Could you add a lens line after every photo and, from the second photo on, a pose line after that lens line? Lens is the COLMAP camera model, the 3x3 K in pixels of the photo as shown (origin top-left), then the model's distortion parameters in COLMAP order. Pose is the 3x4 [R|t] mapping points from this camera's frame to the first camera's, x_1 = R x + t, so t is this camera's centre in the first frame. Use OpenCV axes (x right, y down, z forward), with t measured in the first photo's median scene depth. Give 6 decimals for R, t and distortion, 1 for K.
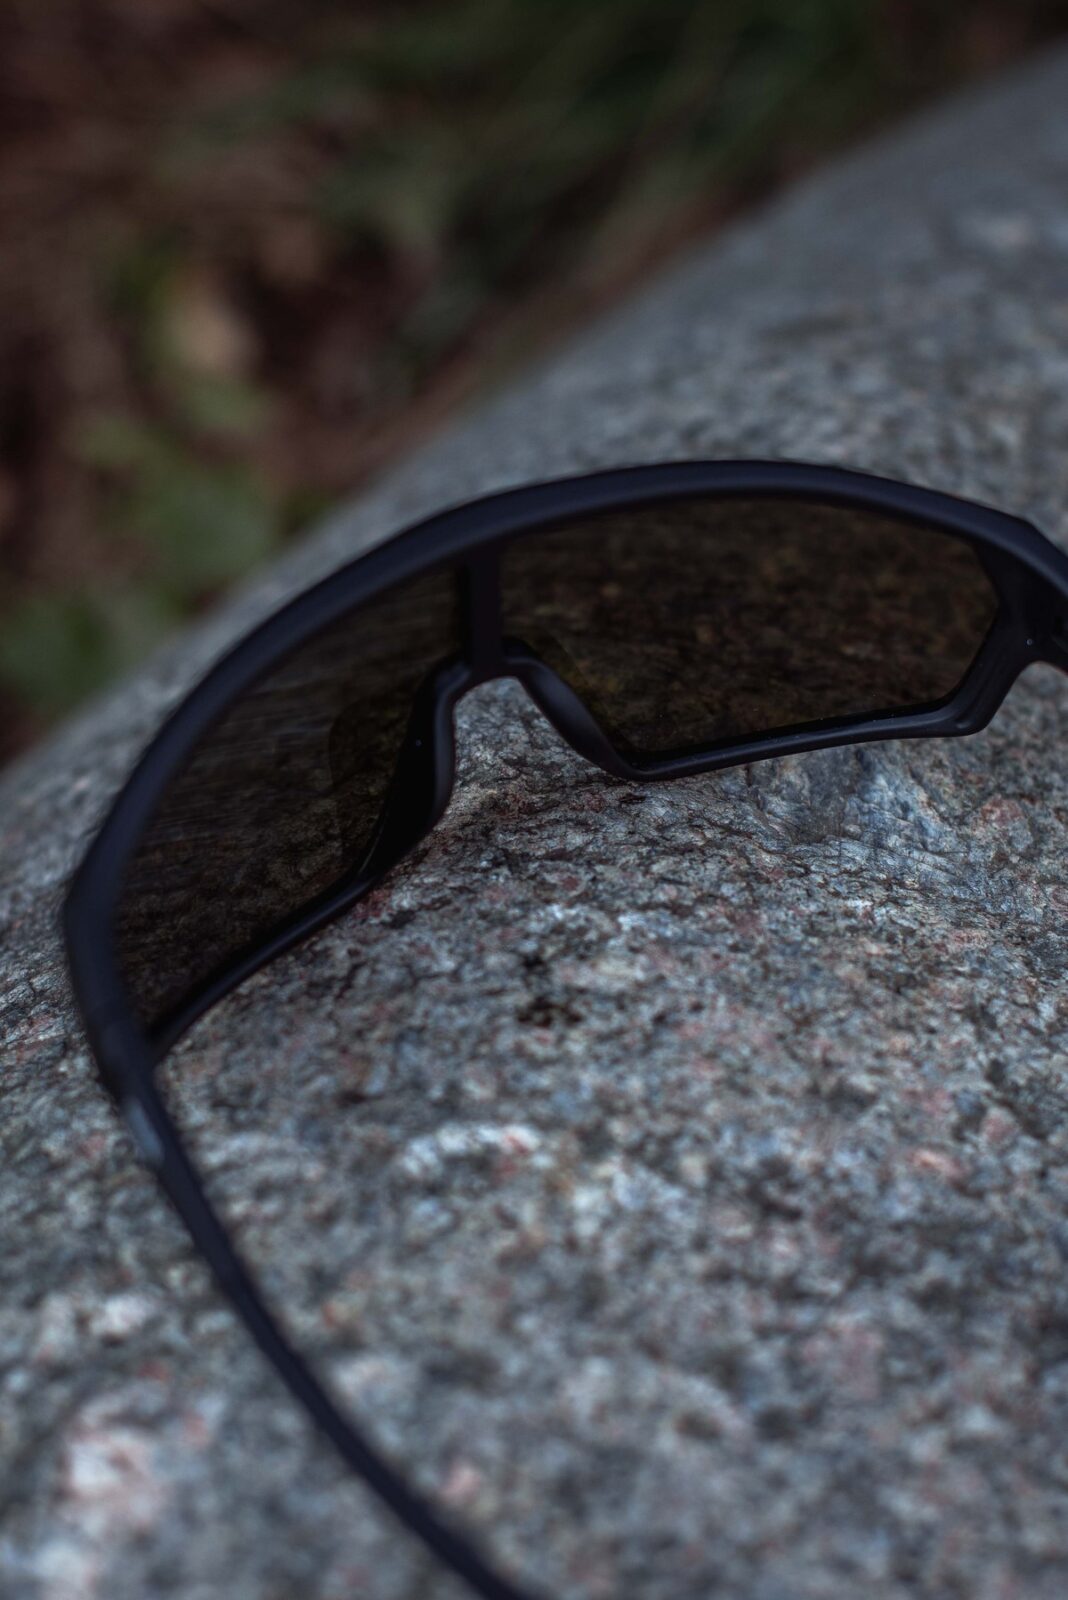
lens RADIAL K [[3536.4, 0, 534.0], [0, 3536.4, 800.0], [0, 0, 1]] dist [-0.367436, 0.015686]
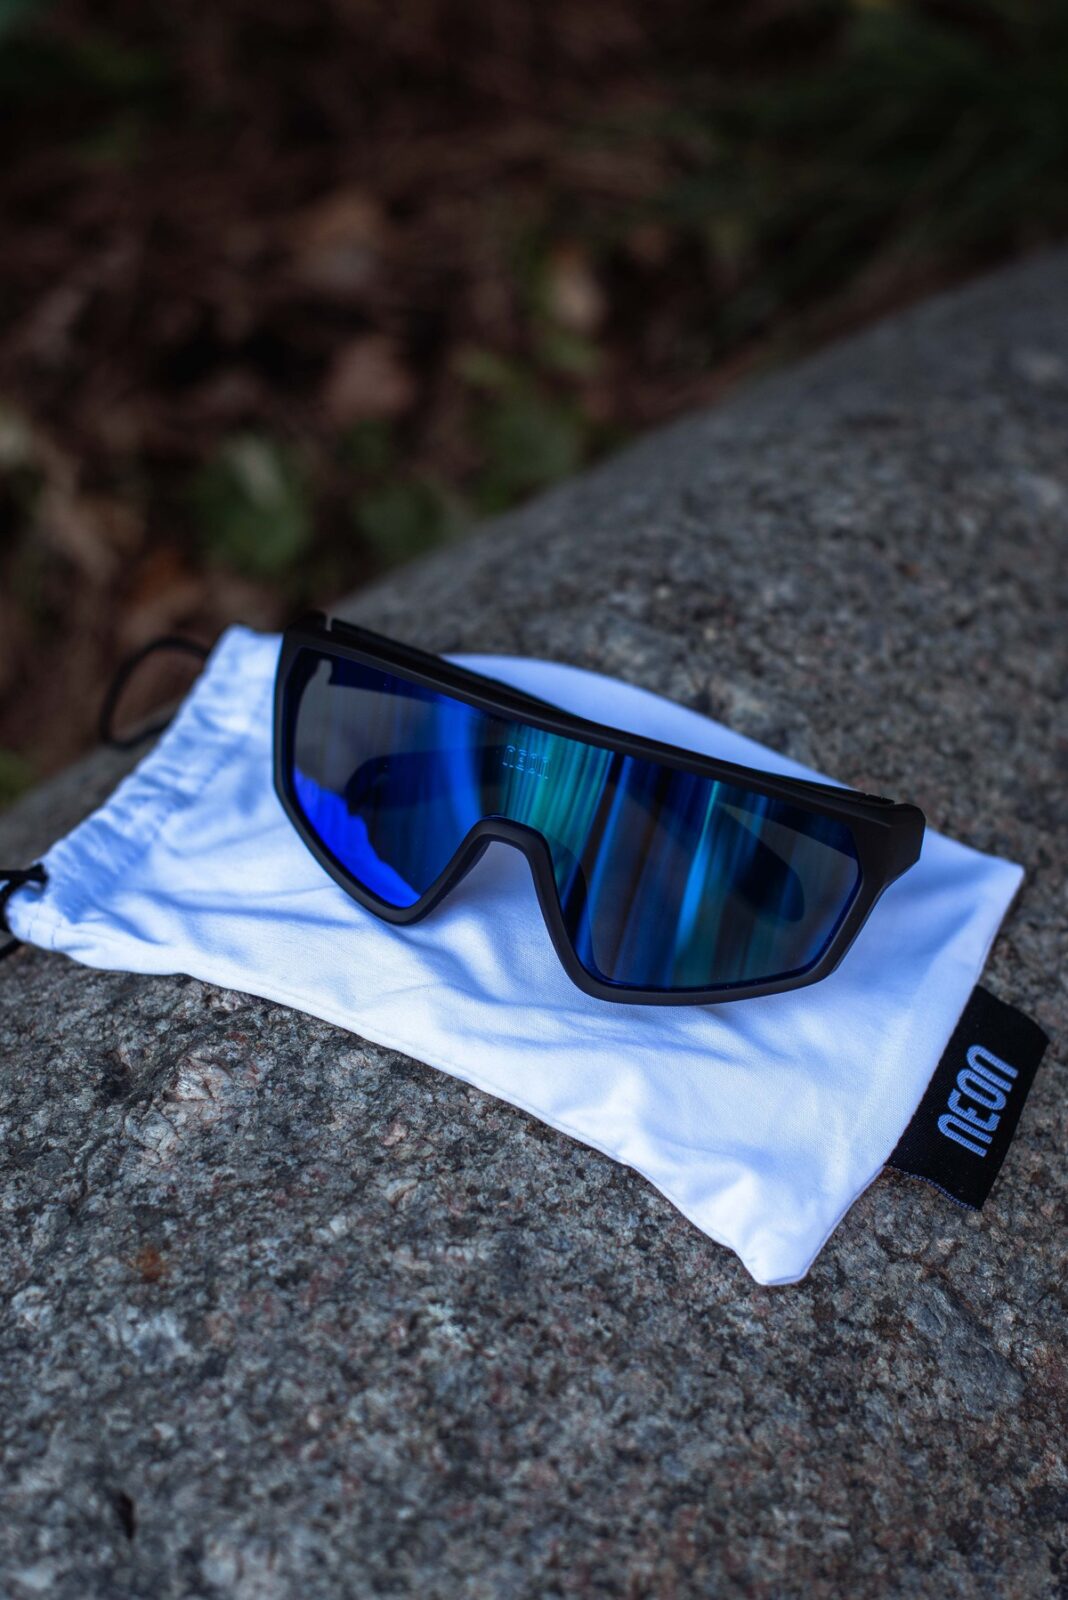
lens RADIAL K [[3536.4, 0, 534.0], [0, 3536.4, 800.0], [0, 0, 1]] dist [-0.367436, 0.015686]
pose [[0.964609, 0.179681, -0.192988, 0.260718], [-0.159114, 0.980259, 0.117370, -0.133034], [0.210268, -0.082509, 0.974156, -0.486765]]
